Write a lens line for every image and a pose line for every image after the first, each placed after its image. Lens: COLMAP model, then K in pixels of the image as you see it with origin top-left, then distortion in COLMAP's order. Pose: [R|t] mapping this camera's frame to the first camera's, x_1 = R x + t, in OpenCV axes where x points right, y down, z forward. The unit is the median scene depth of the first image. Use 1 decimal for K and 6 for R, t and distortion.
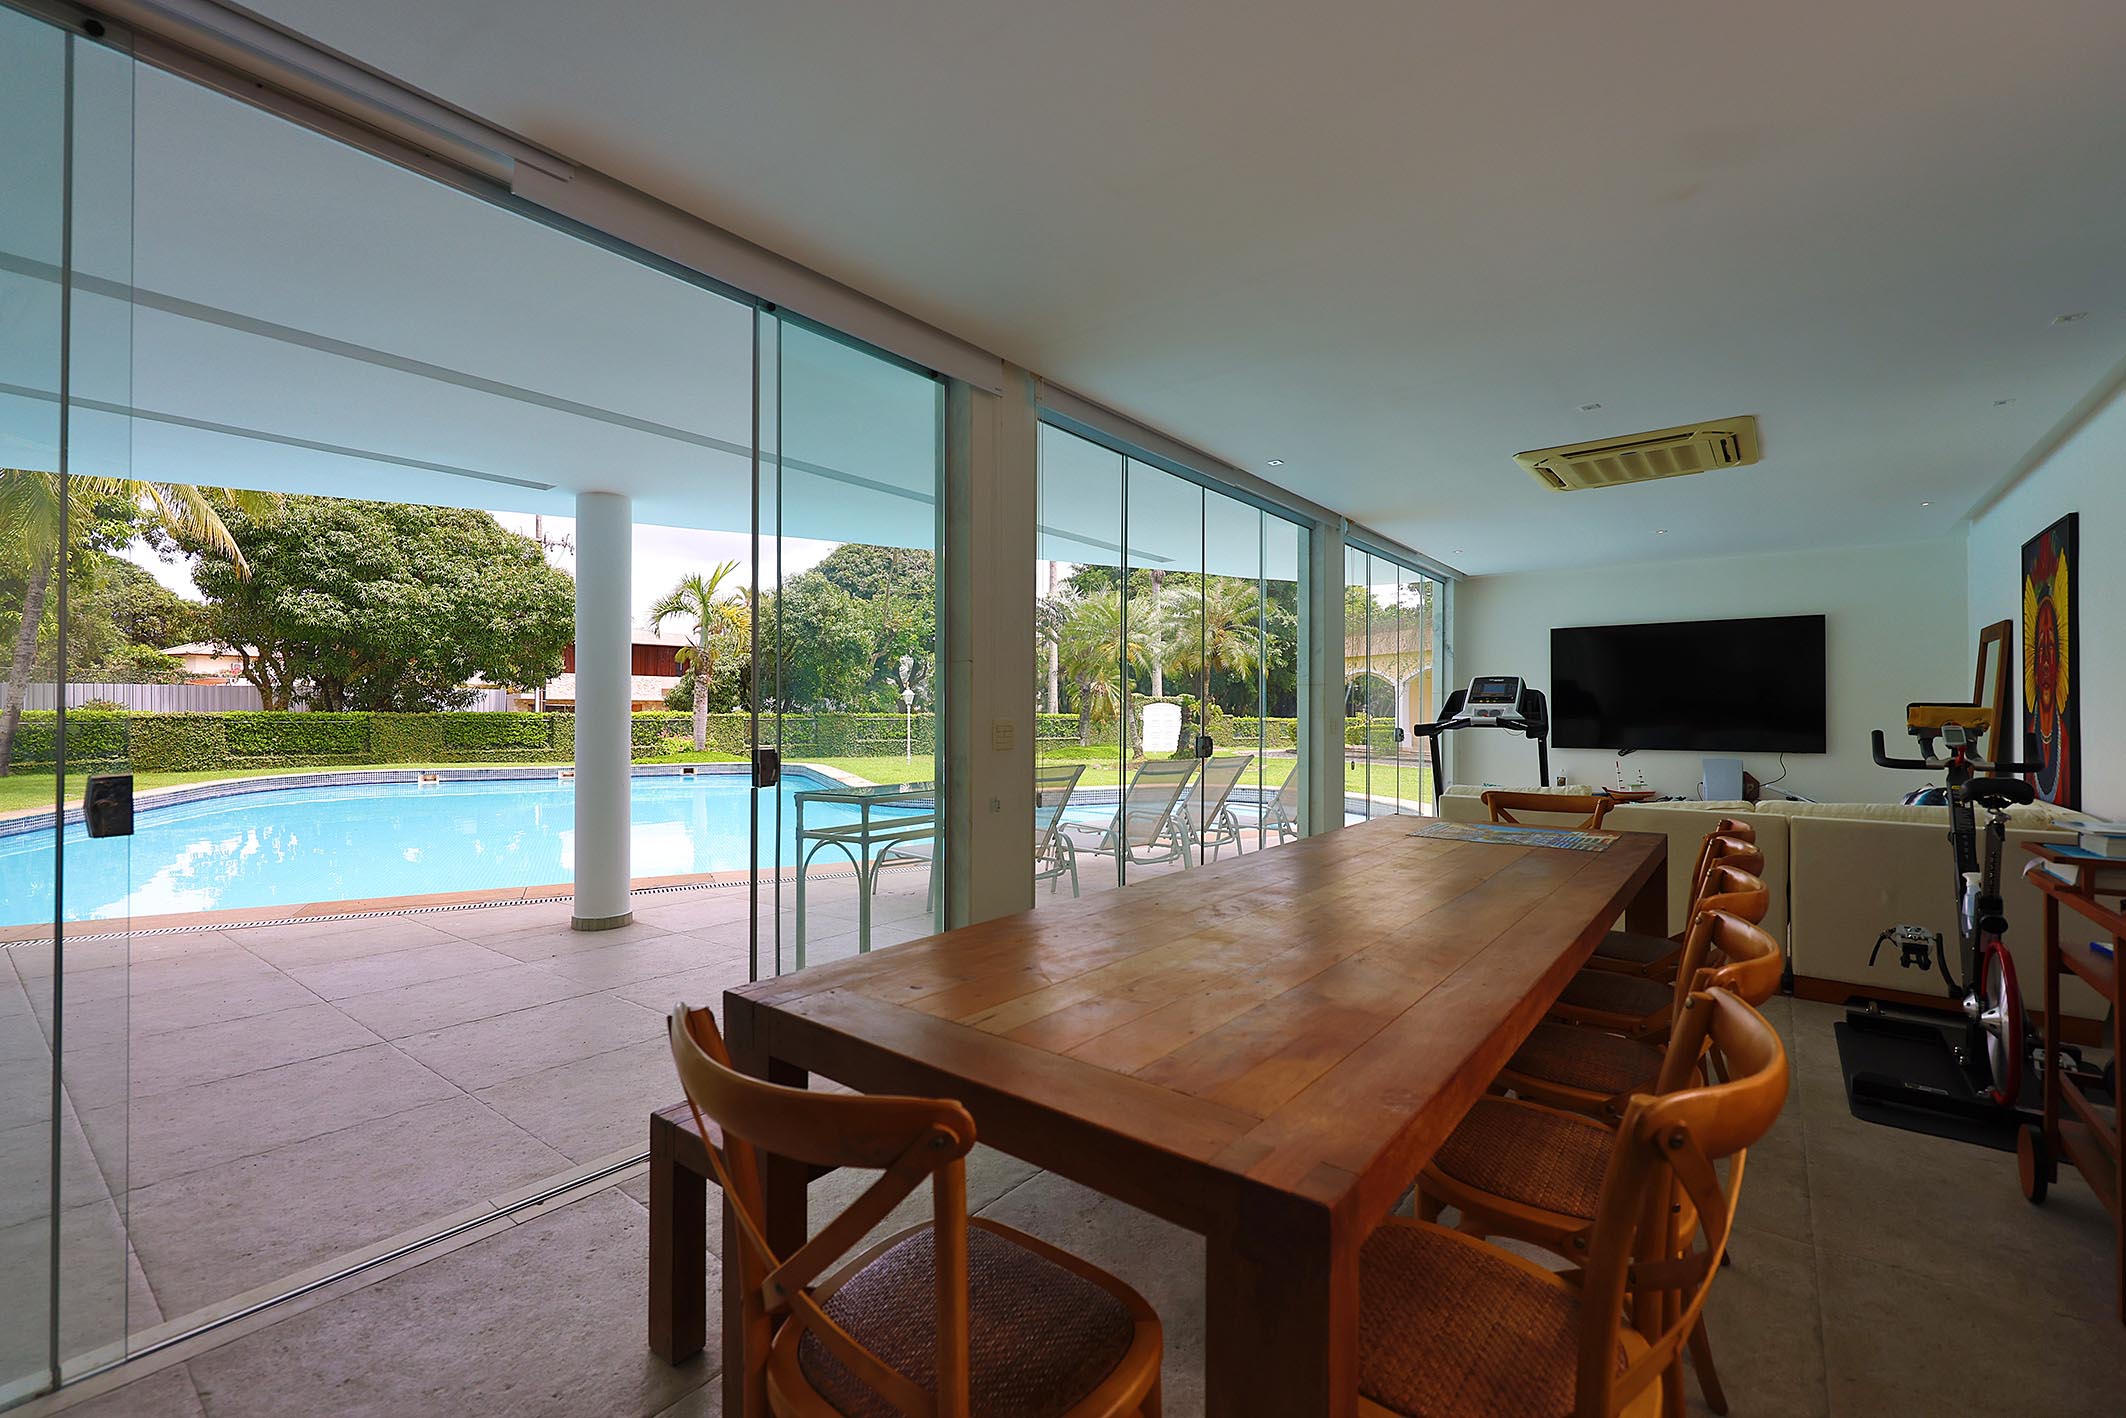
lens RADIAL K [[902.9, 0, 1055.7], [0, 902.9, 716.1], [0, 0, 1]] dist [-0.000612, 0.001045]
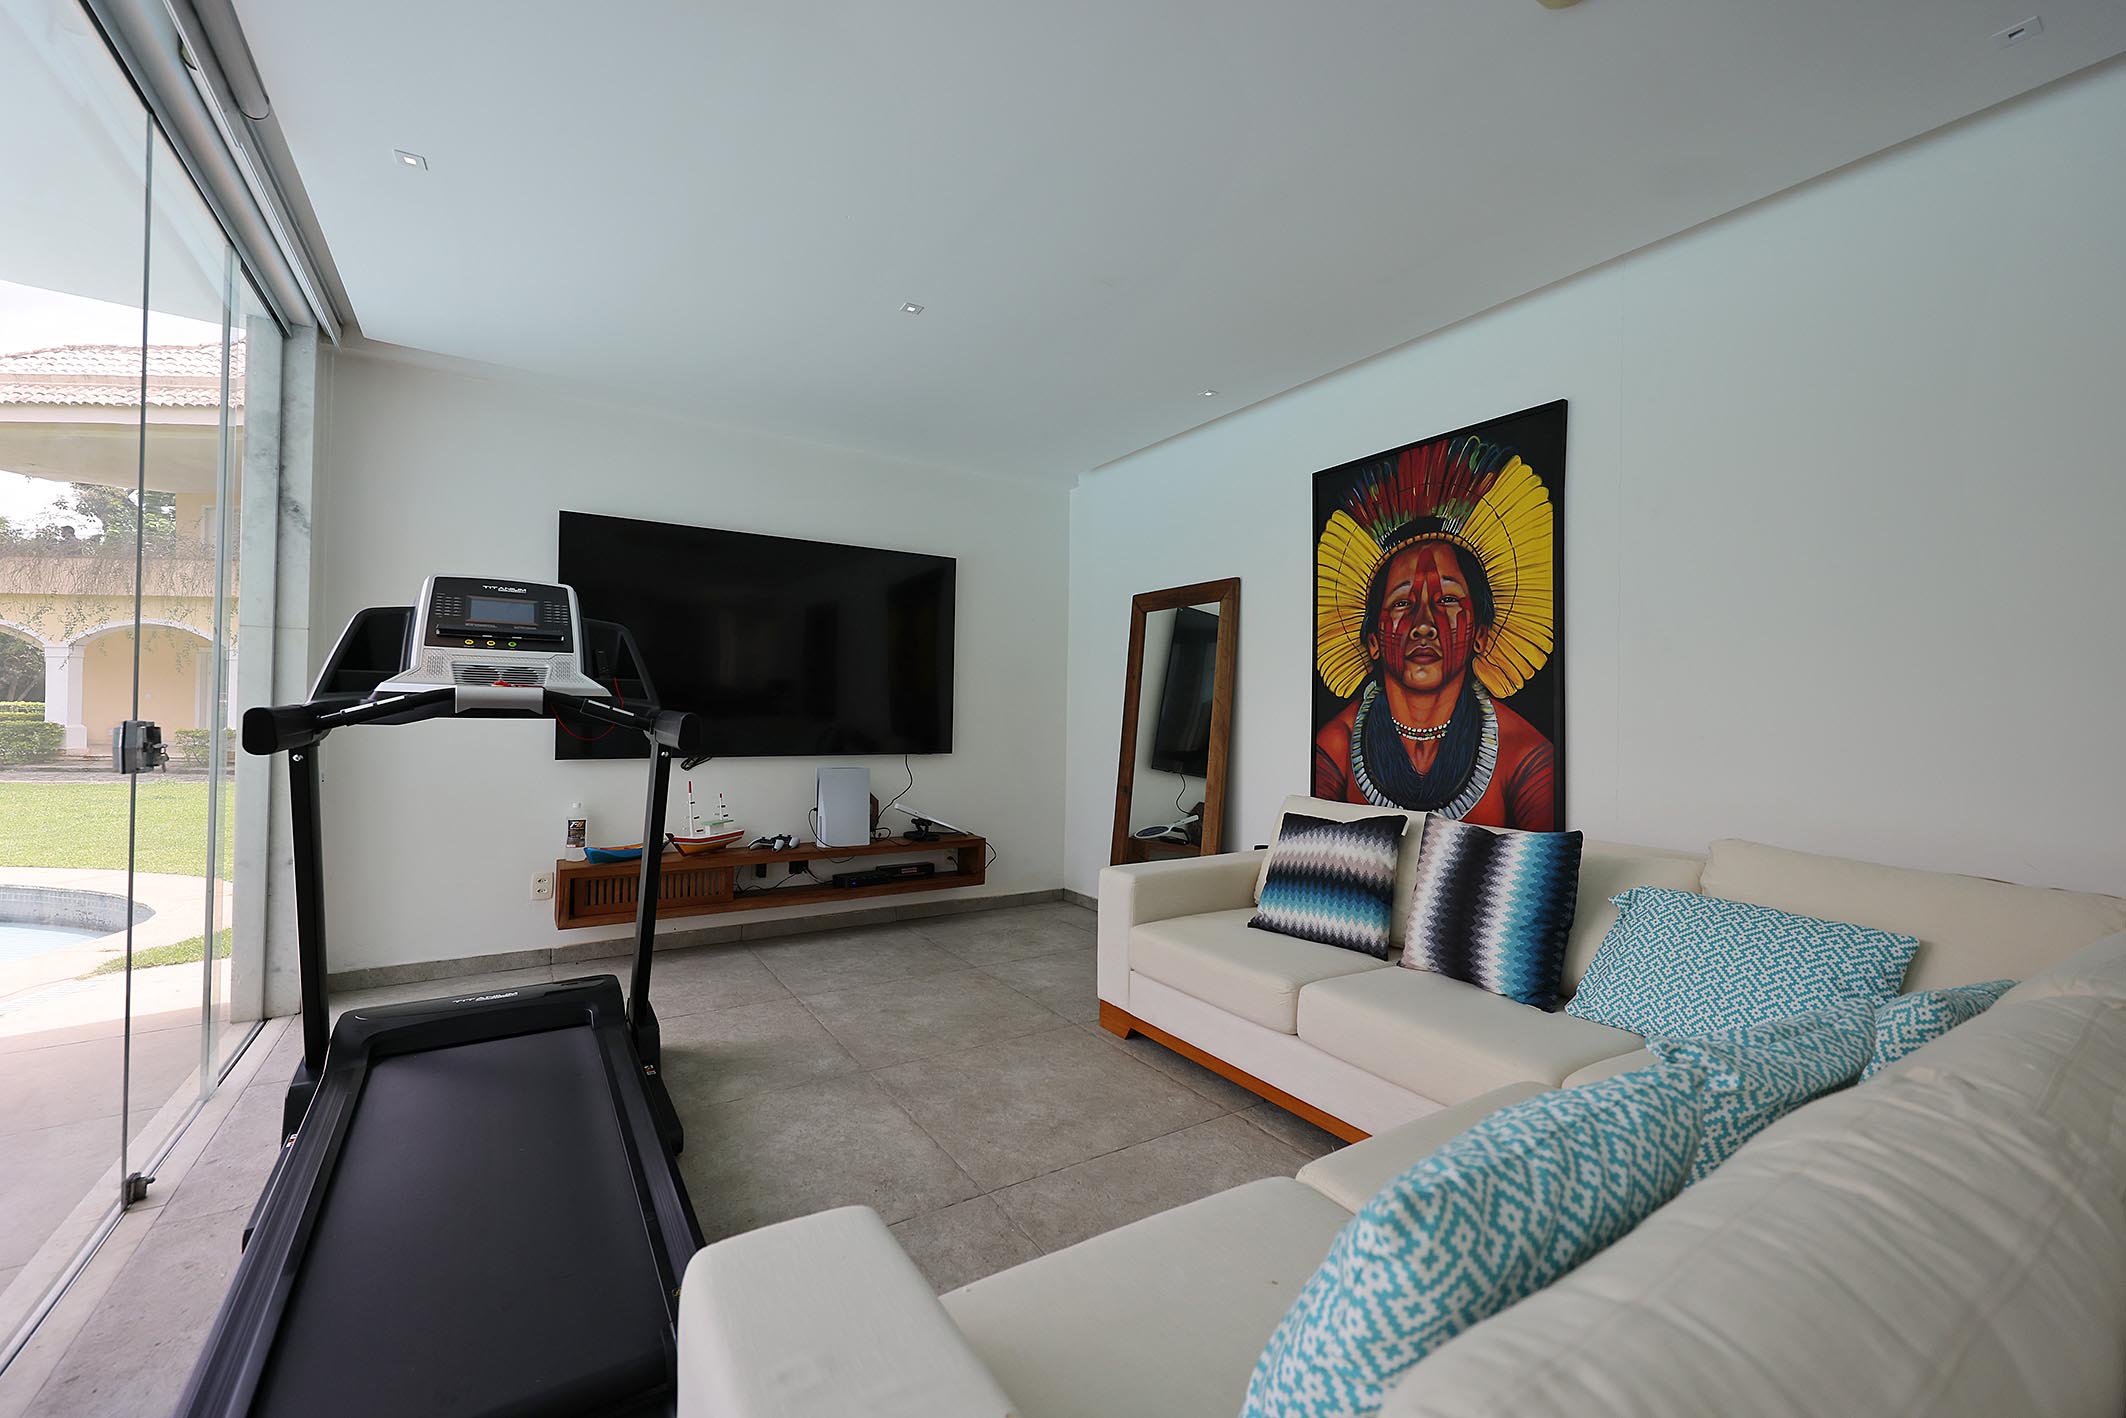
lens RADIAL K [[855.6, 0, 1067.3], [0, 855.6, 708.3], [0, 0, 1]] dist [-0.002505, -0.000128]
pose [[0.324826, 0.008499, 0.945736, 0.074443], [-0.010880, 0.999927, -0.005249, 0.002562], [-0.945711, -0.008585, 0.324895, 0.212928]]
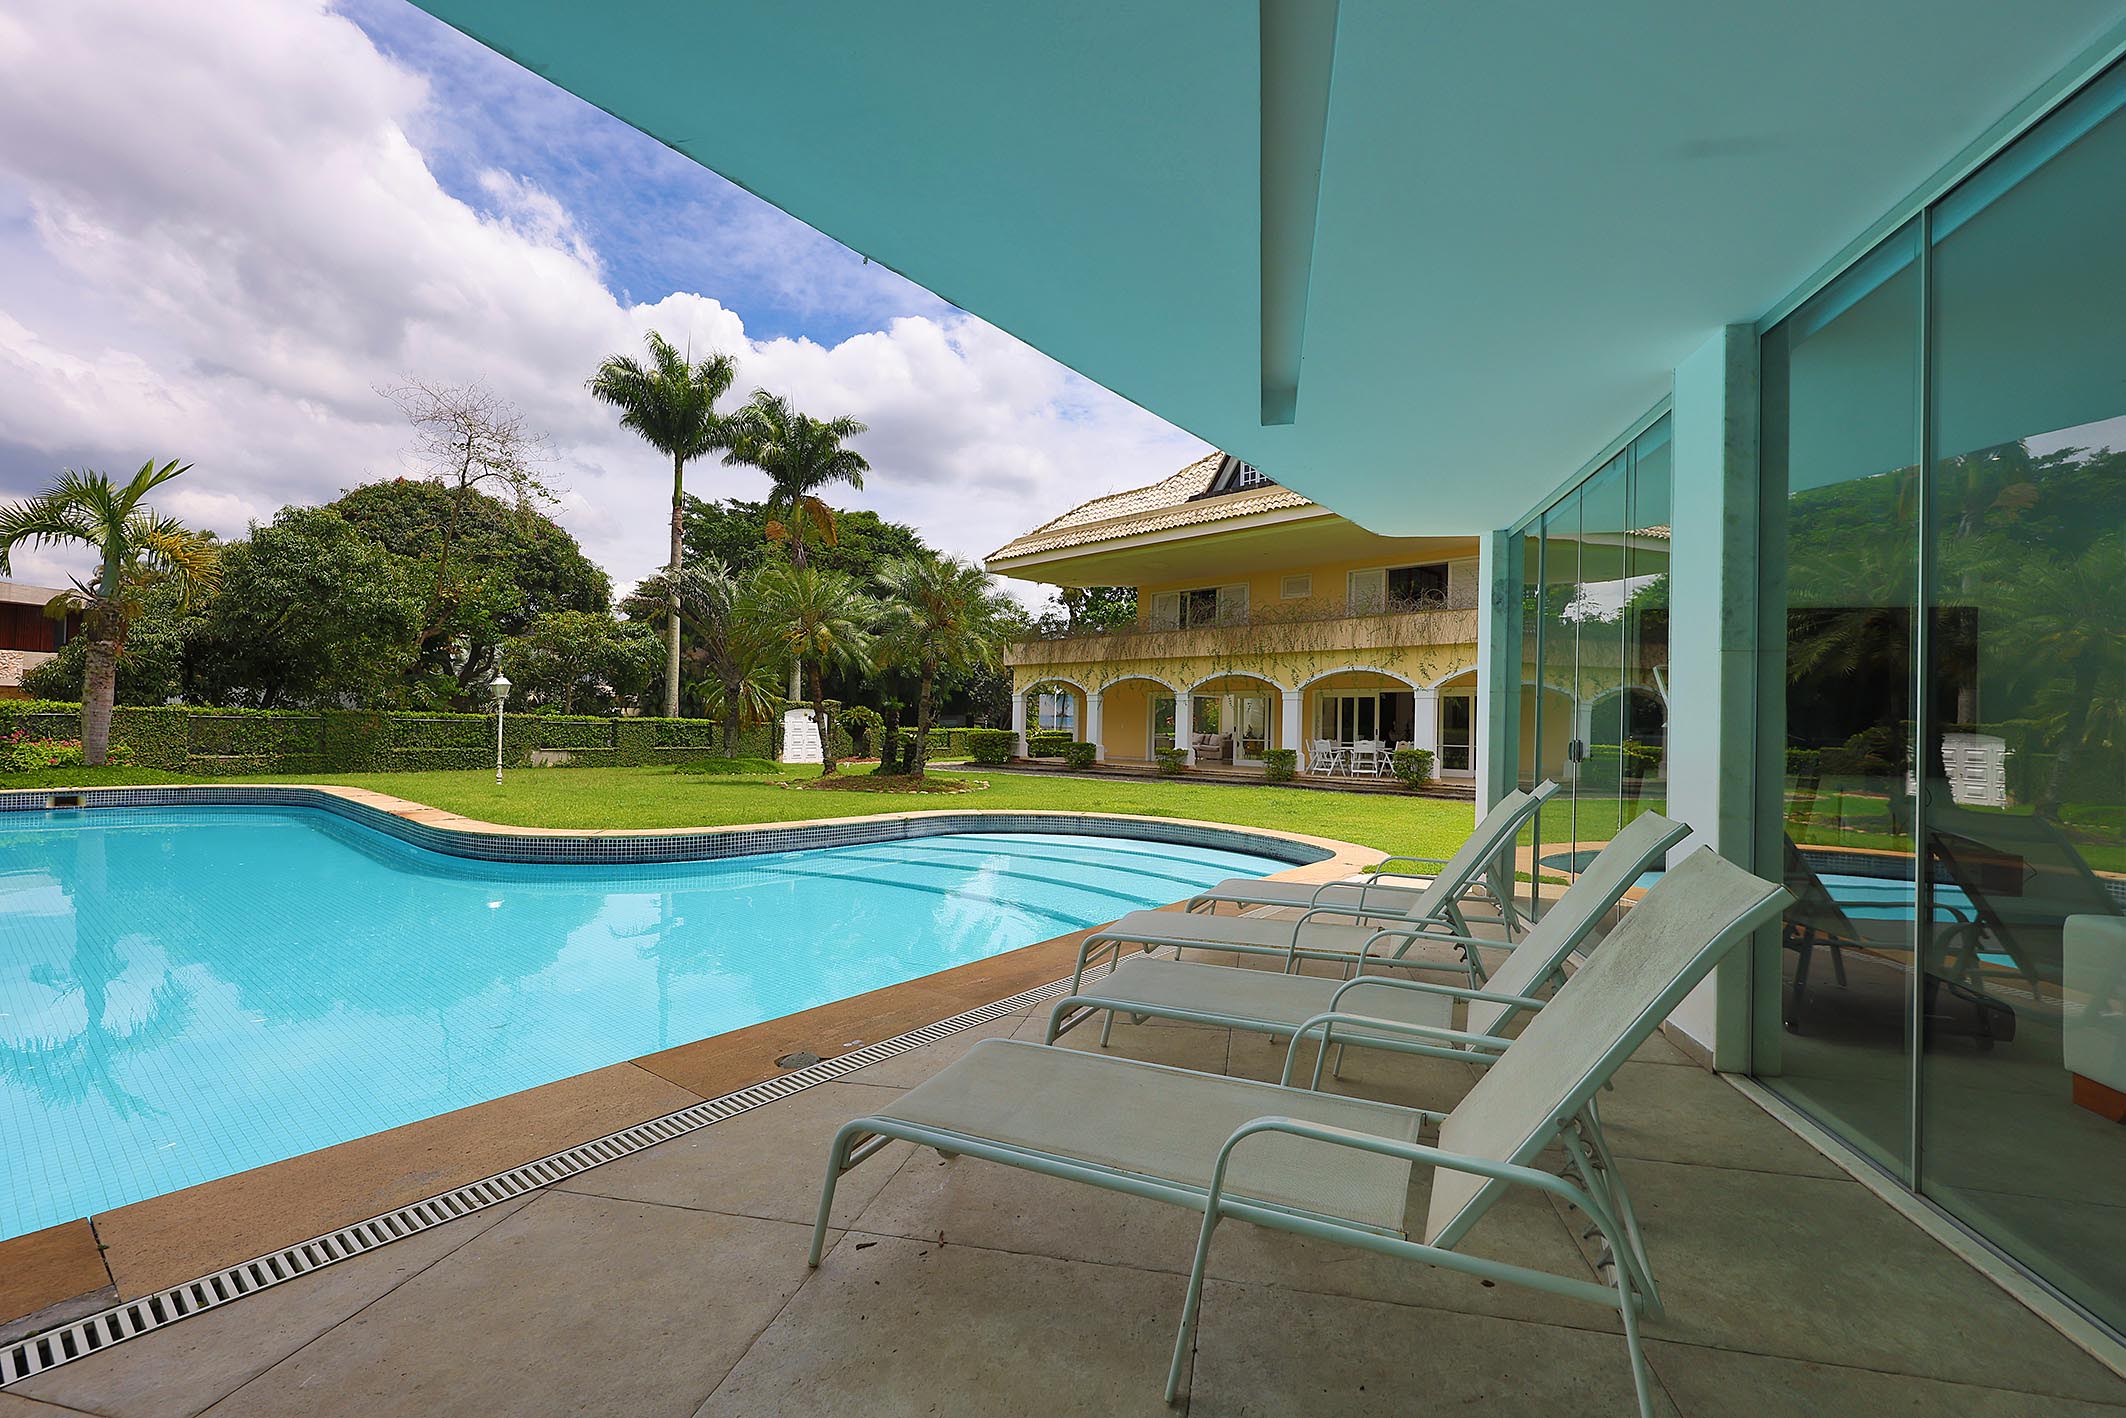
lens RADIAL K [[902.9, 0, 1053.9], [0, 902.9, 714.3], [0, 0, 1]] dist [-0.000612, 0.001045]
pose [[0.905909, 0.022664, 0.422865, -0.072249], [-0.017101, 0.999710, -0.016944, 0.003695], [-0.423126, 0.008119, 0.906034, 0.188546]]
